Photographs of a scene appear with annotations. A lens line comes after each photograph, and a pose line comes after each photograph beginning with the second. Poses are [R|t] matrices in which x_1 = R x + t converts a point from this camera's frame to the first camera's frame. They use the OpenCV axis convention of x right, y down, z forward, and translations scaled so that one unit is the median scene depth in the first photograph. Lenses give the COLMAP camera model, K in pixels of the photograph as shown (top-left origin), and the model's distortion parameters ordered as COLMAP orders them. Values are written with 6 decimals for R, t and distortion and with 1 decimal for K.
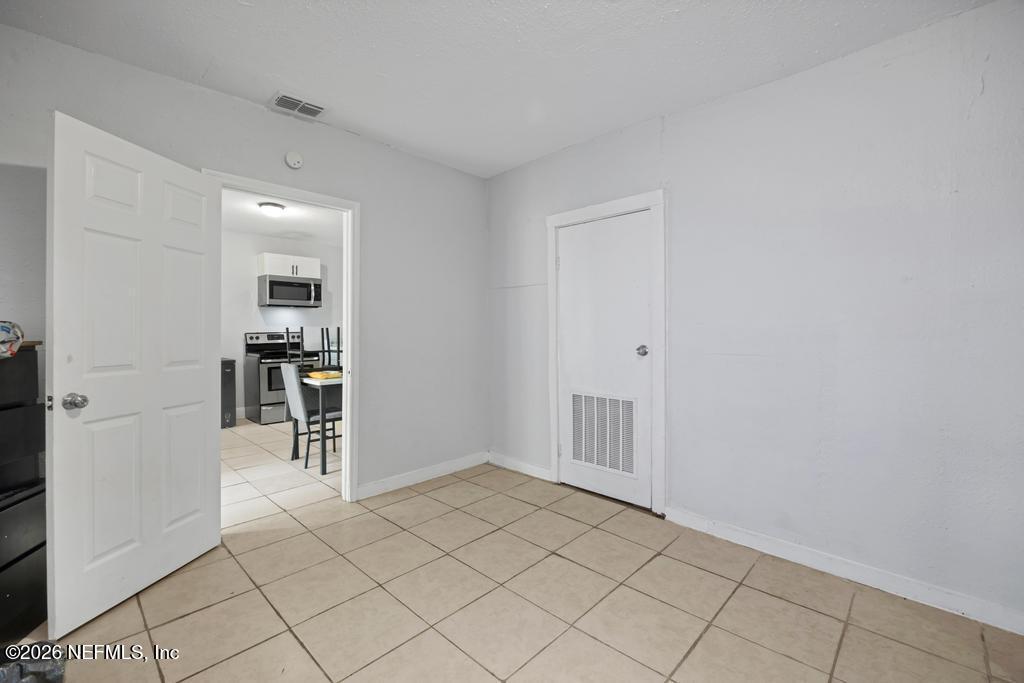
lens RADIAL K [[437.8, 0, 512.7], [0, 437.8, 337.7], [0, 0, 1]] dist [0.001147, 0.000045]
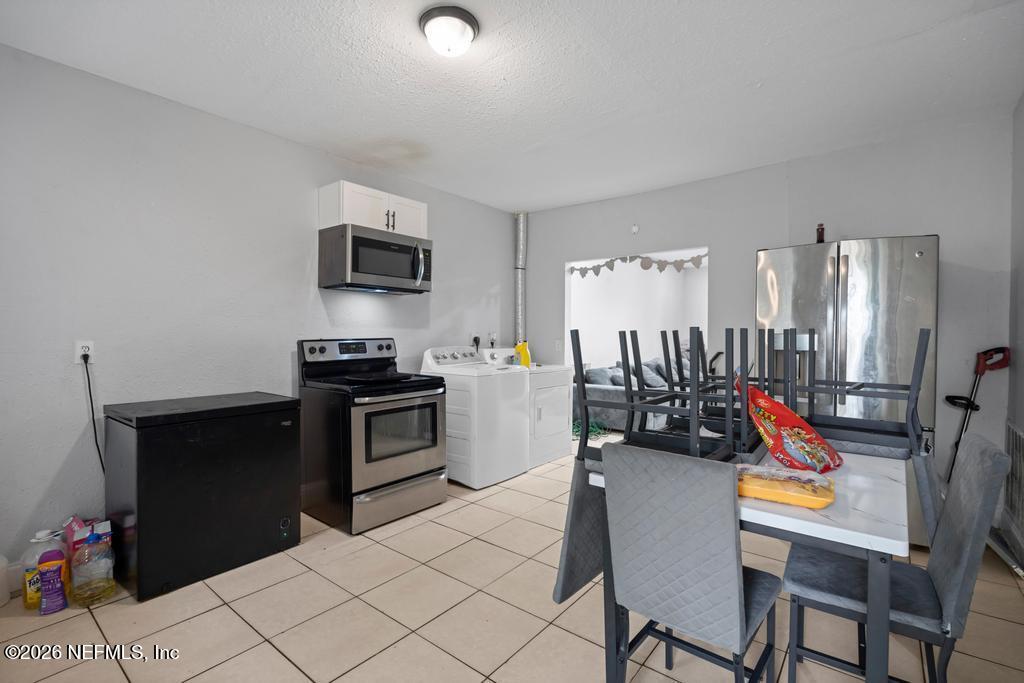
lens RADIAL K [[465.6, 0, 511.6], [0, 465.6, 339.1], [0, 0, 1]] dist [-0.001767, -0.000023]
pose [[0.996199, 0.006605, 0.086853, -0.404173], [-0.005776, 0.999935, -0.009788, -0.007892], [-0.086912, 0.009250, 0.996173, 0.438066]]
